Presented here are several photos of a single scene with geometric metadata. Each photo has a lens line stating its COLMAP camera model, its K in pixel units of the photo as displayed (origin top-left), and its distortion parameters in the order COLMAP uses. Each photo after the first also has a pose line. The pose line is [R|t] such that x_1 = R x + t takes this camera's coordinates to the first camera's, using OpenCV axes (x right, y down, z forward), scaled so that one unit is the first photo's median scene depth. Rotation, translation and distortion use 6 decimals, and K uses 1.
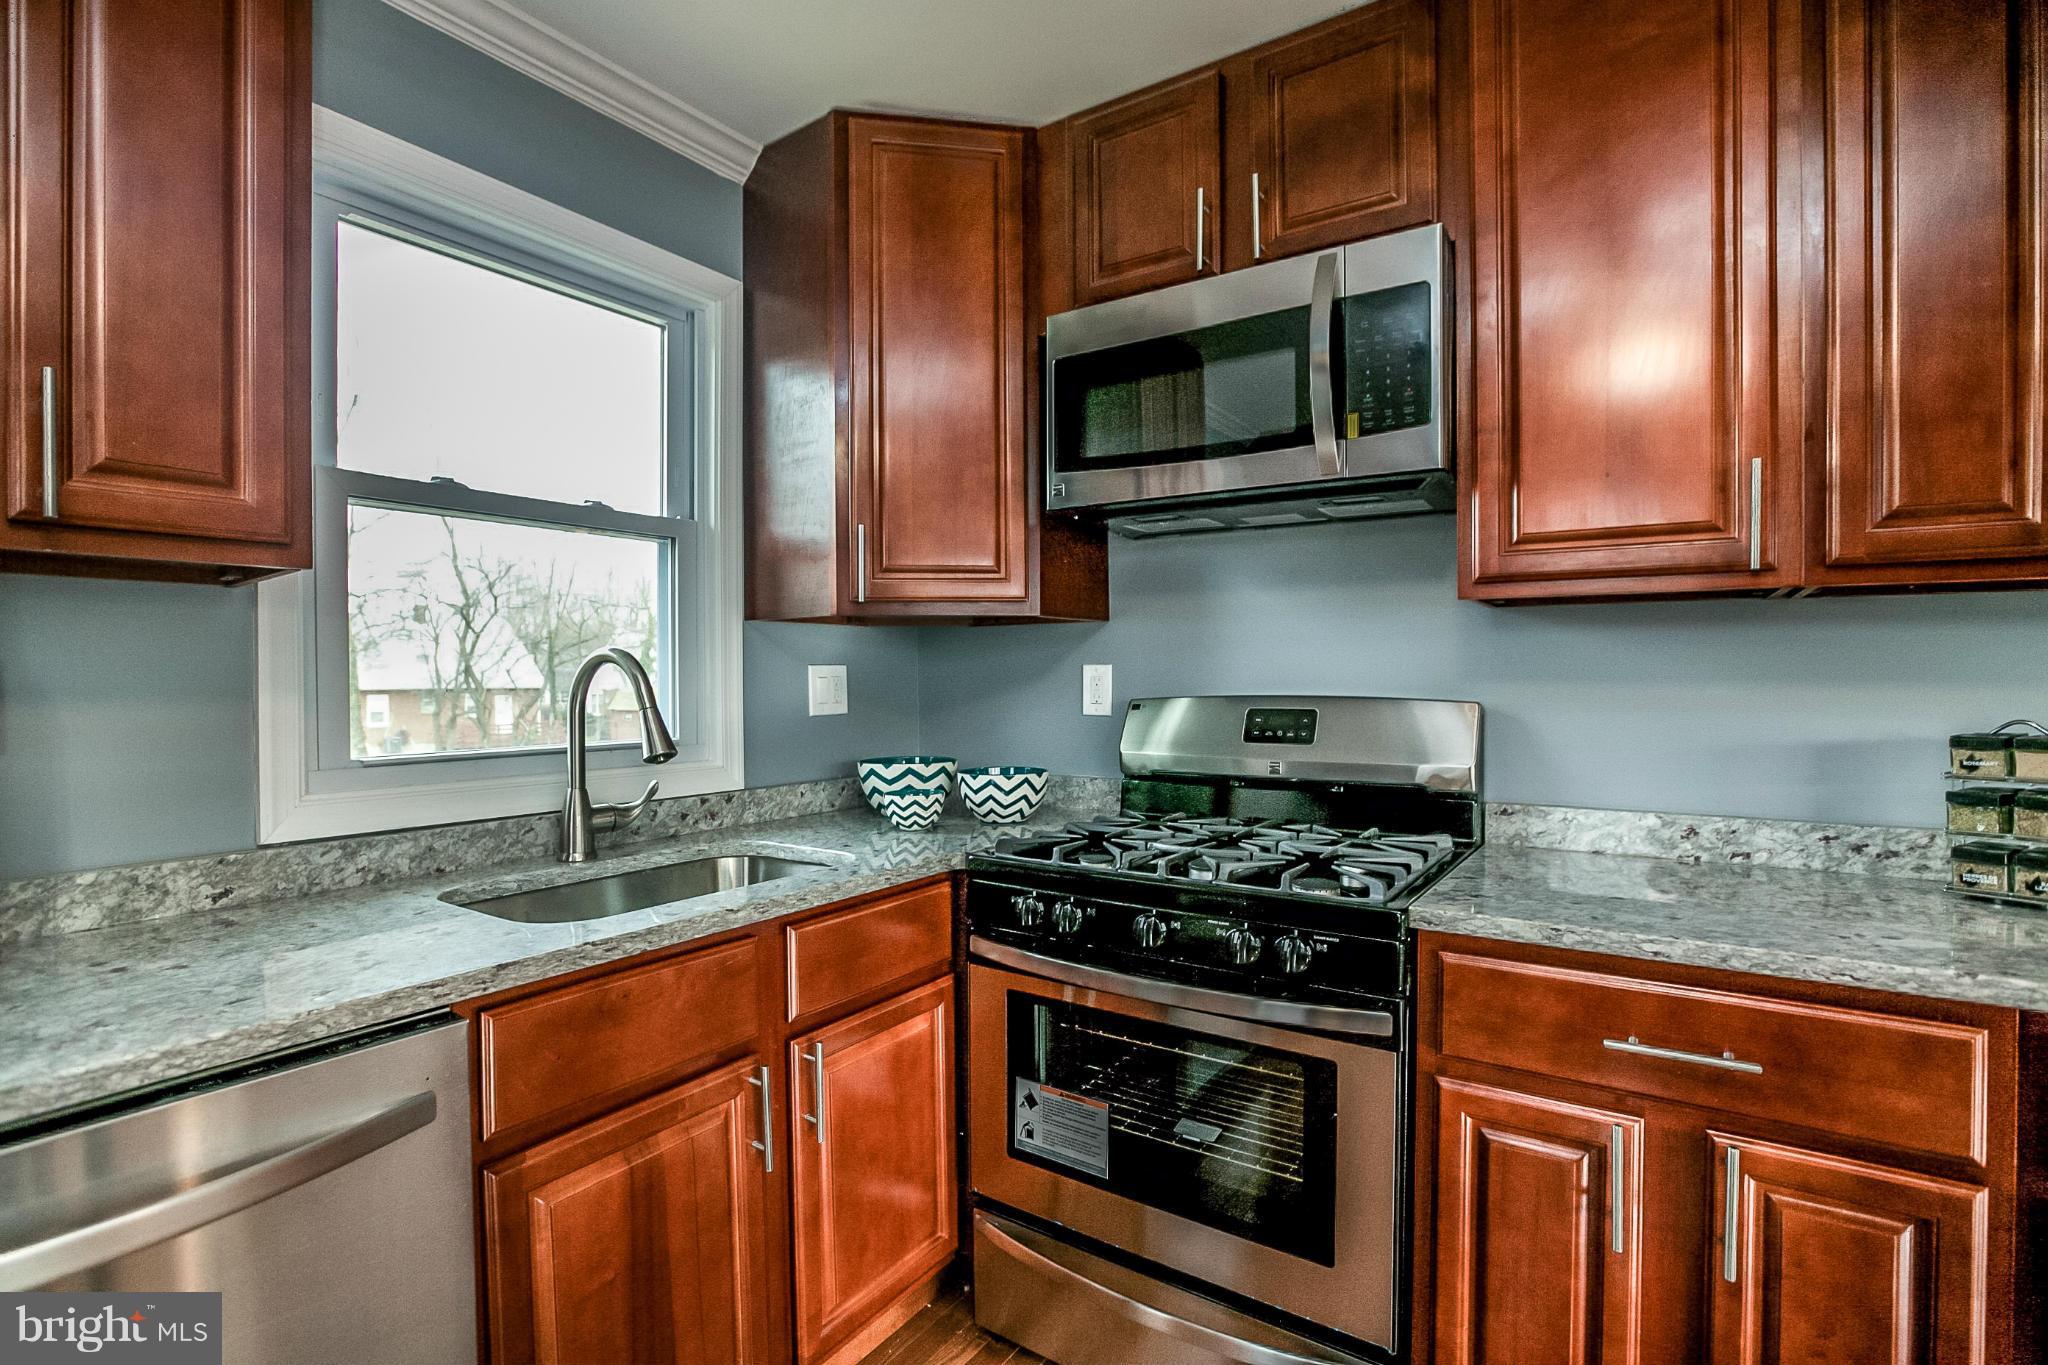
lens RADIAL K [[929.8, 0, 995.0], [0, 929.8, 691.8], [0, 0, 1]] dist [-0.026872, 0.000099]
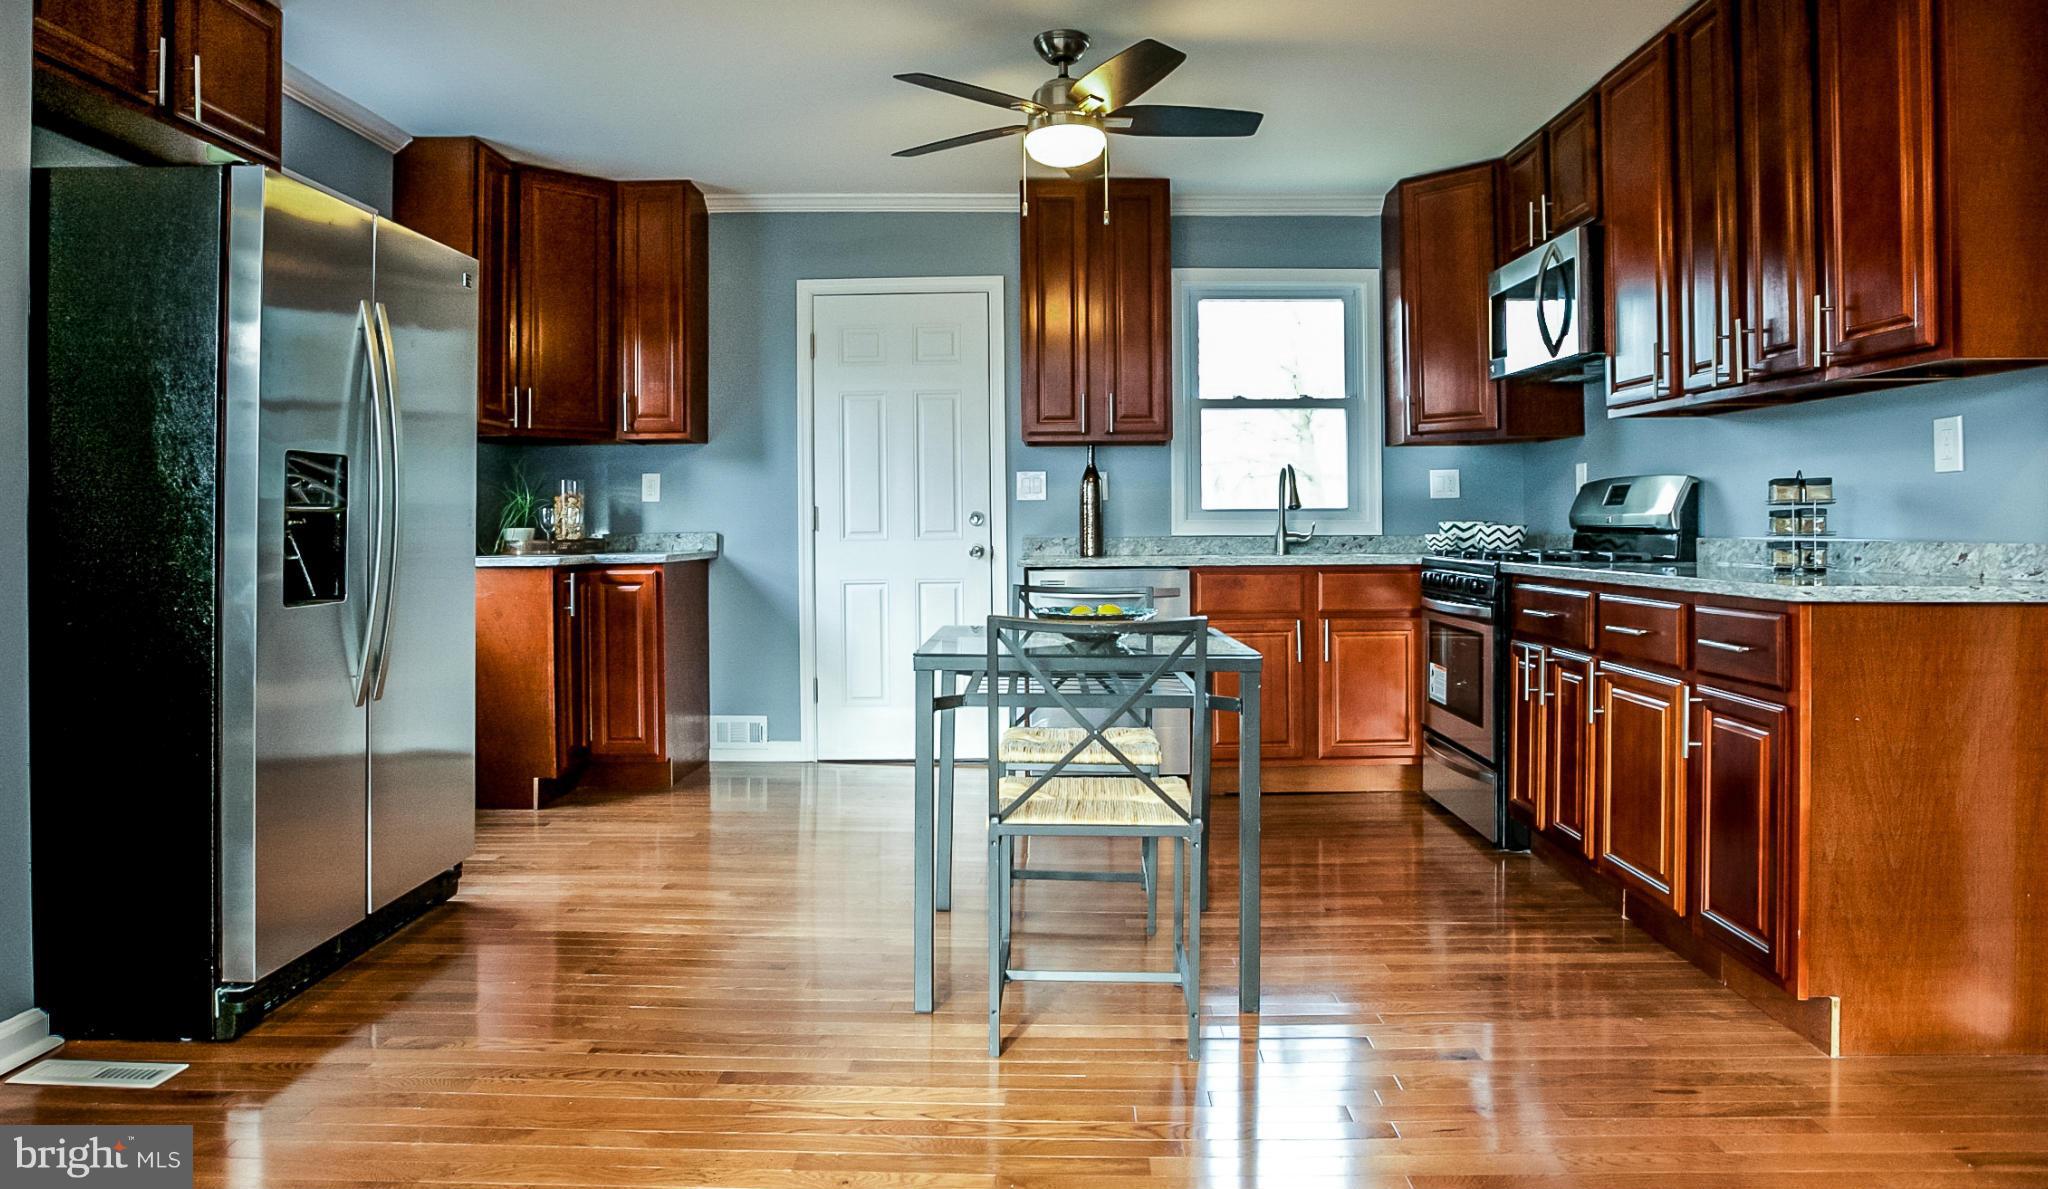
lens RADIAL K [[1172.7, 0, 1054.8], [0, 1172.7, 528.6], [0, 0, 1]] dist [-0.075718, 0.030531]
pose [[0.579805, 0.004542, -0.814743, 1.431782], [-0.007766, 0.999970, 0.000048, 0.107593], [0.814718, 0.006299, 0.579823, -1.032660]]
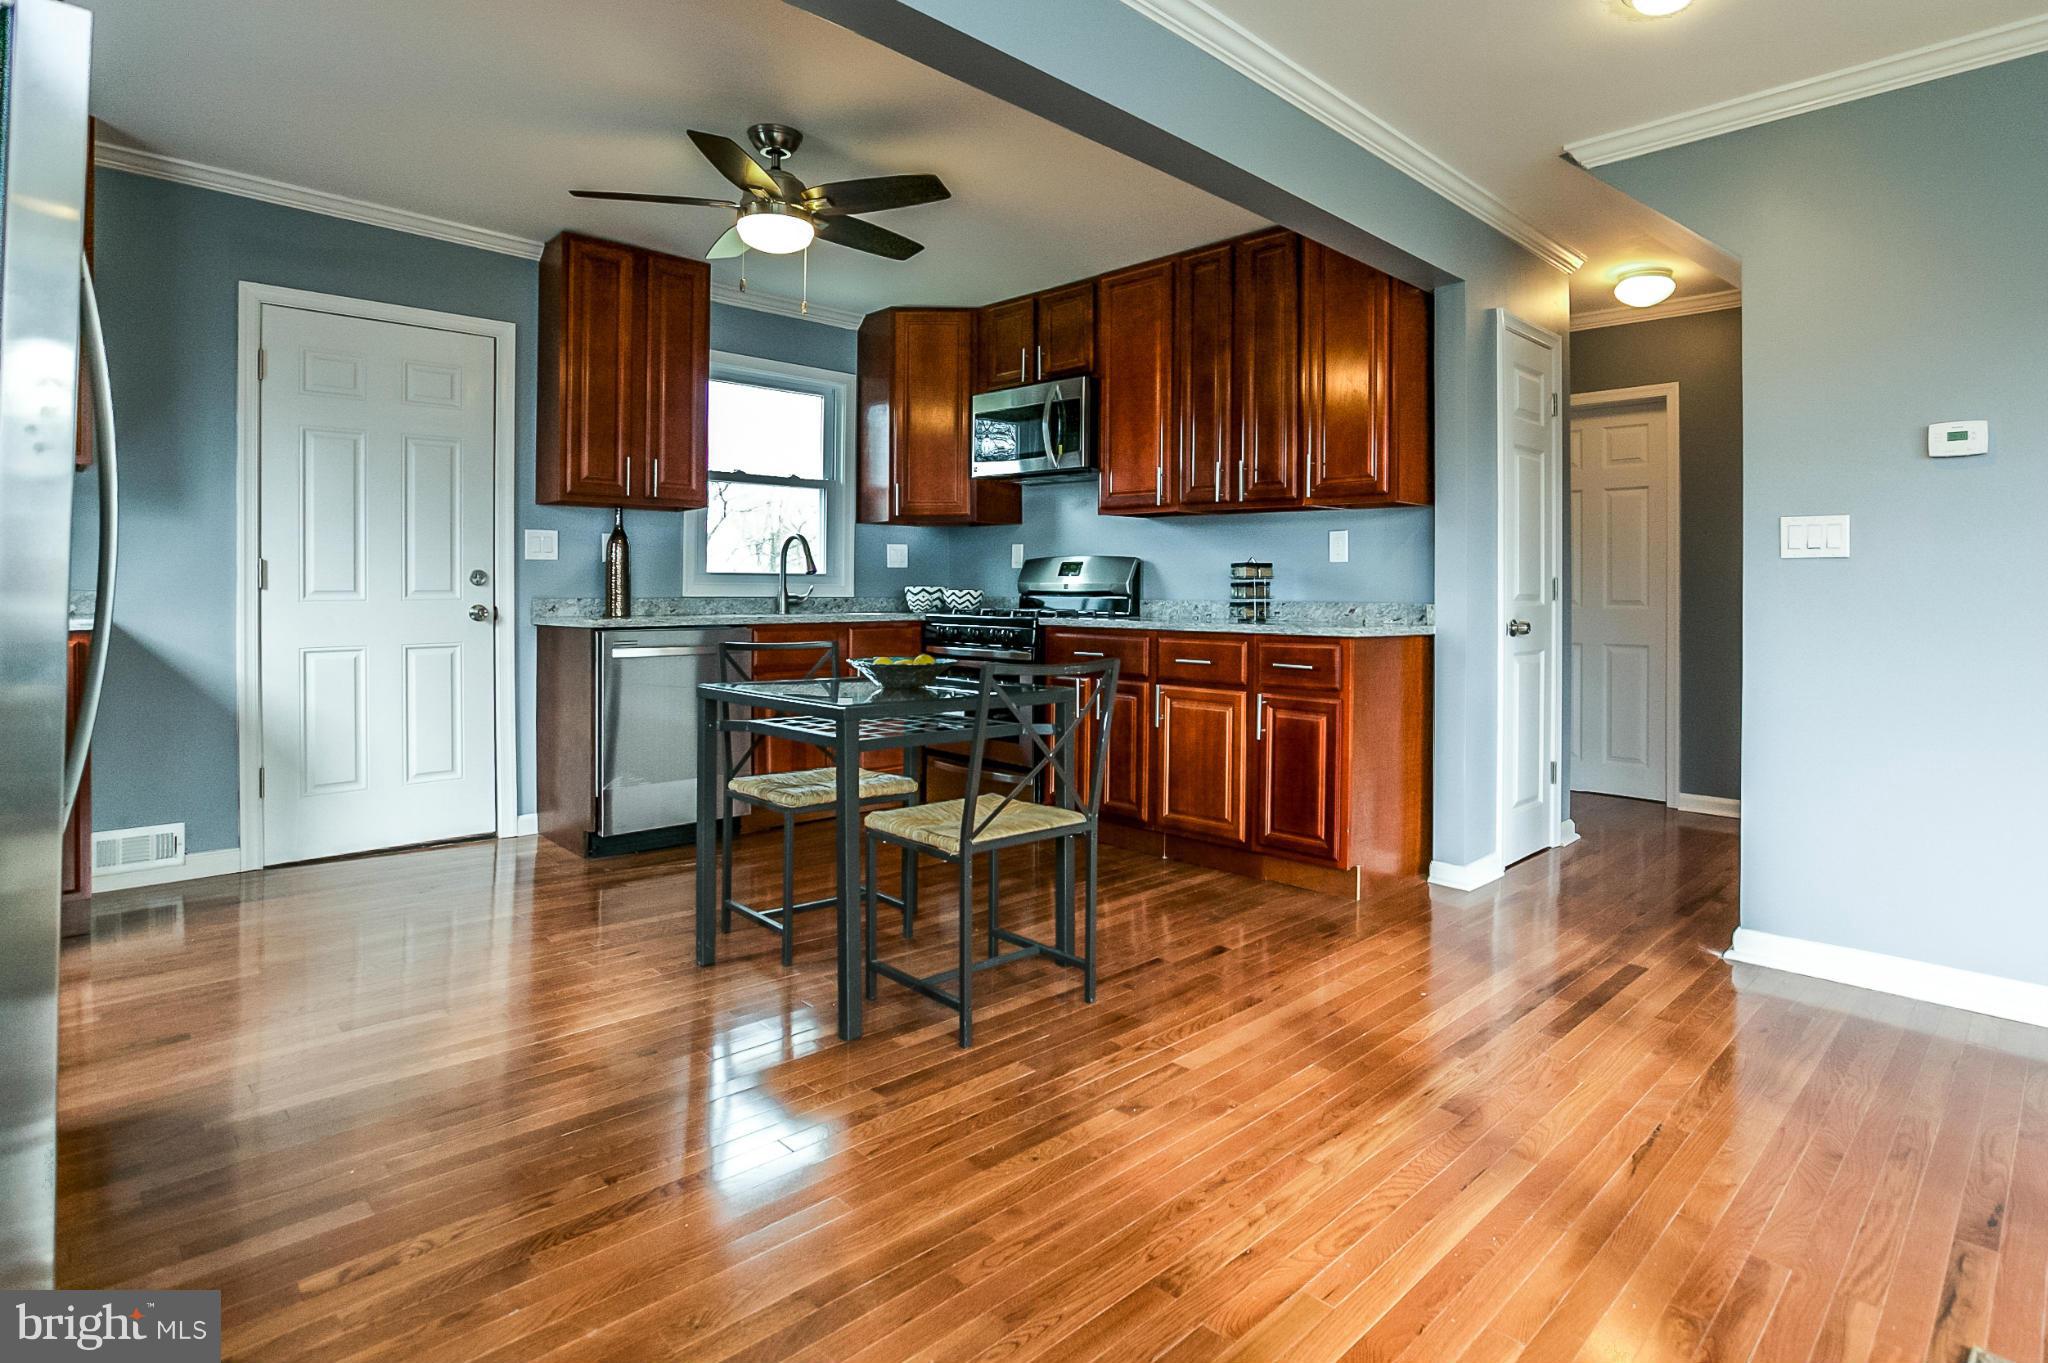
lens RADIAL K [[1031.3, 0, 1085.3], [0, 1031.3, 591.4], [0, 0, 1]] dist [-0.029841, 0.000527]
pose [[0.987310, 0.011439, -0.158394, 0.769518], [-0.013032, 0.999874, -0.009023, 0.118221], [0.158271, 0.010973, 0.987335, -1.566936]]
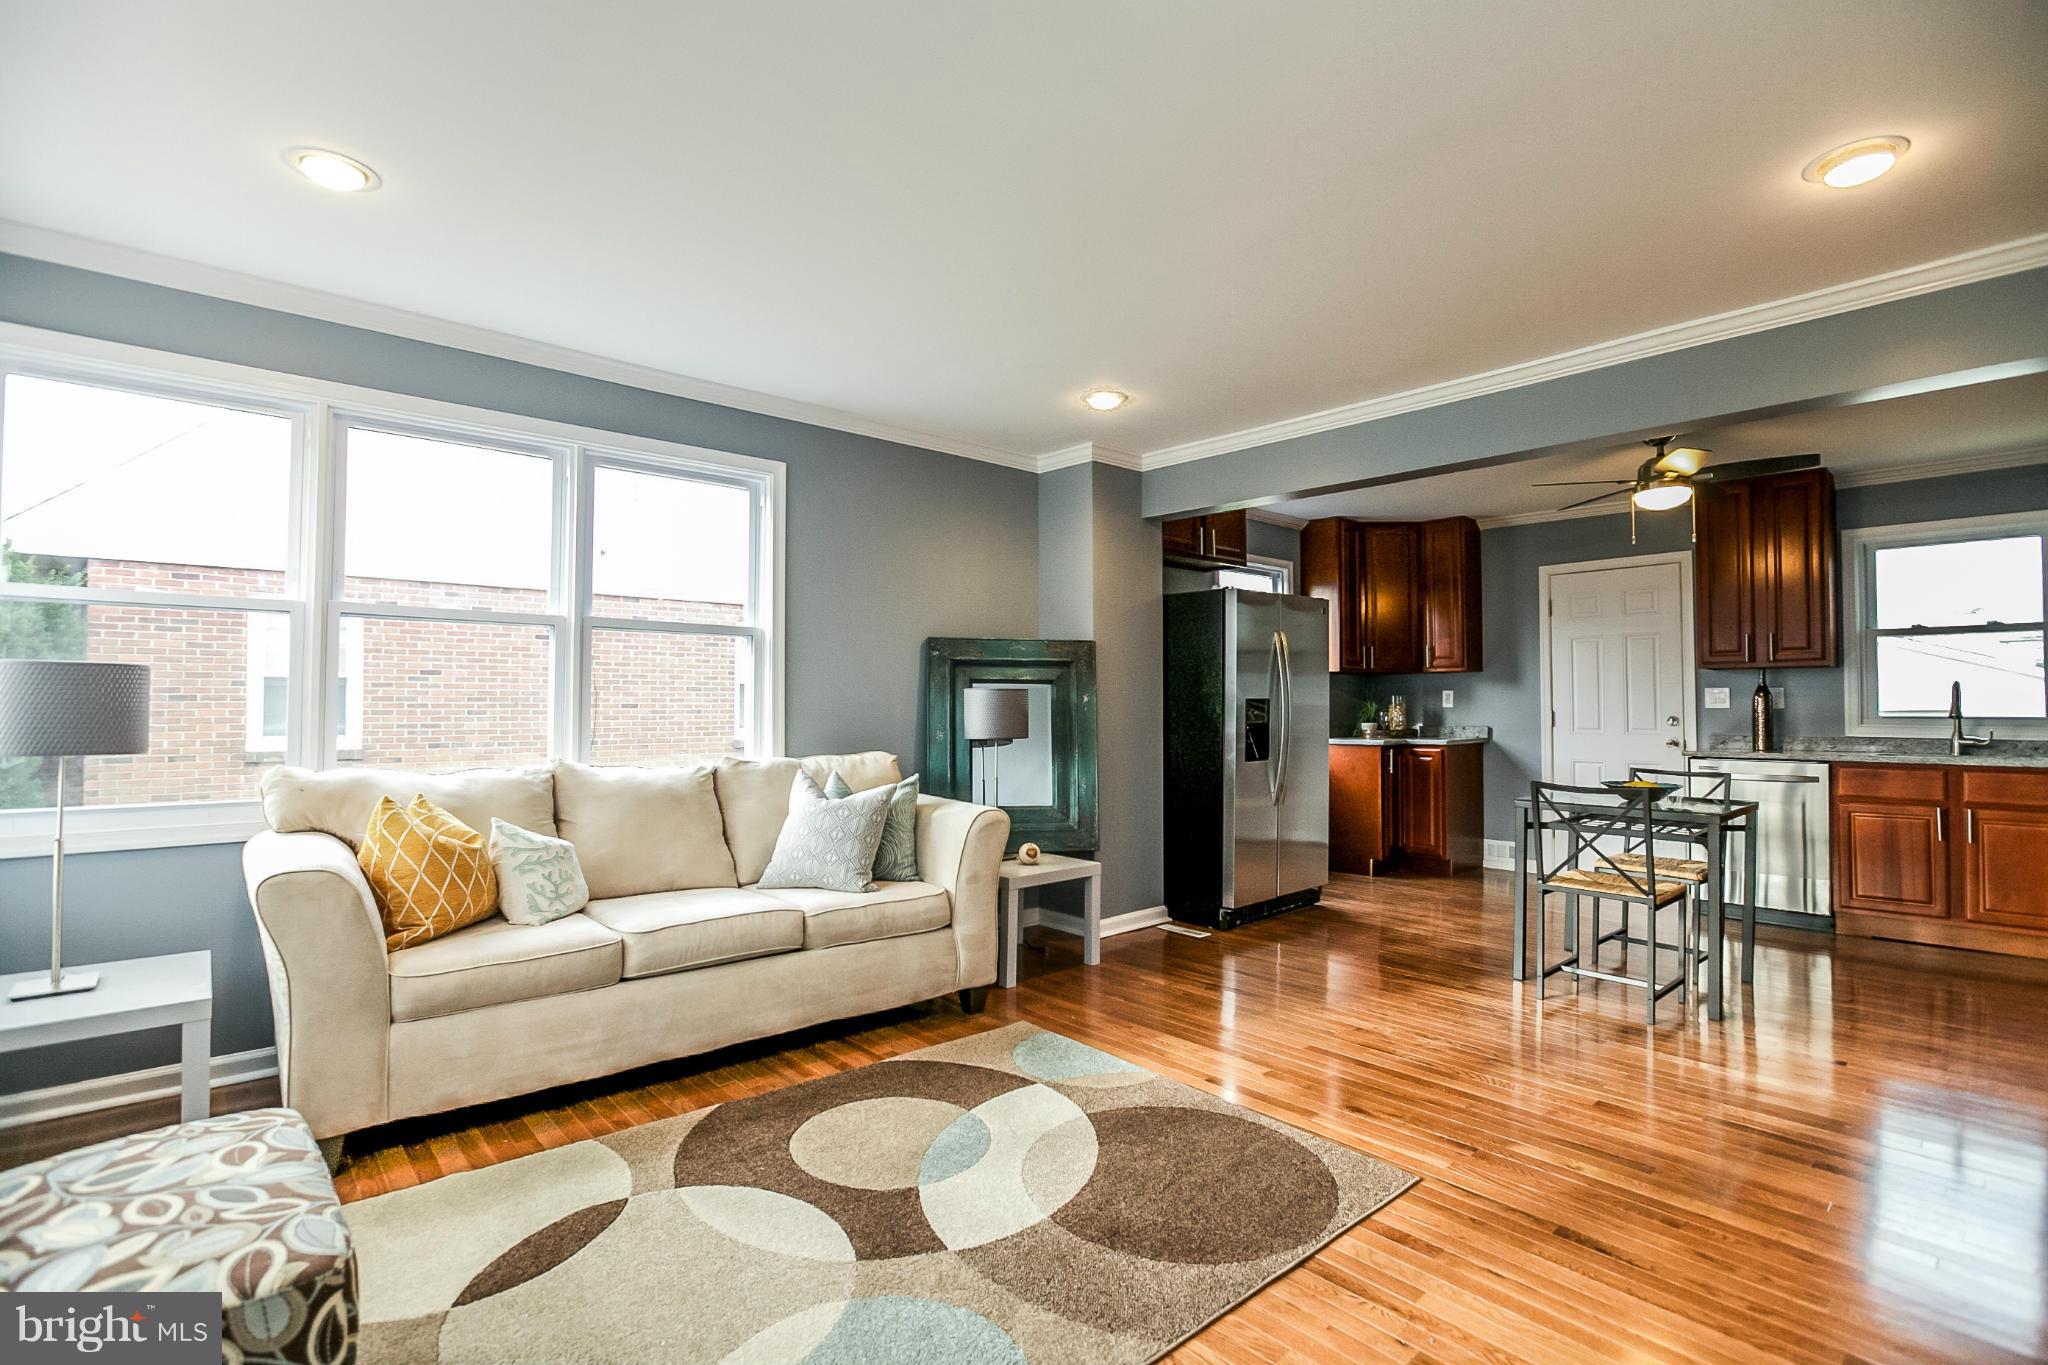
lens RADIAL K [[953.8, 0, 1023.2], [0, 953.8, 686.7], [0, 0, 1]] dist [-0.025164, -0.000052]
pose [[-0.230570, -0.011279, -0.972990, 2.644402], [-0.008800, 0.999916, -0.009506, 0.022606], [0.973016, 0.006370, -0.230650, -0.986900]]
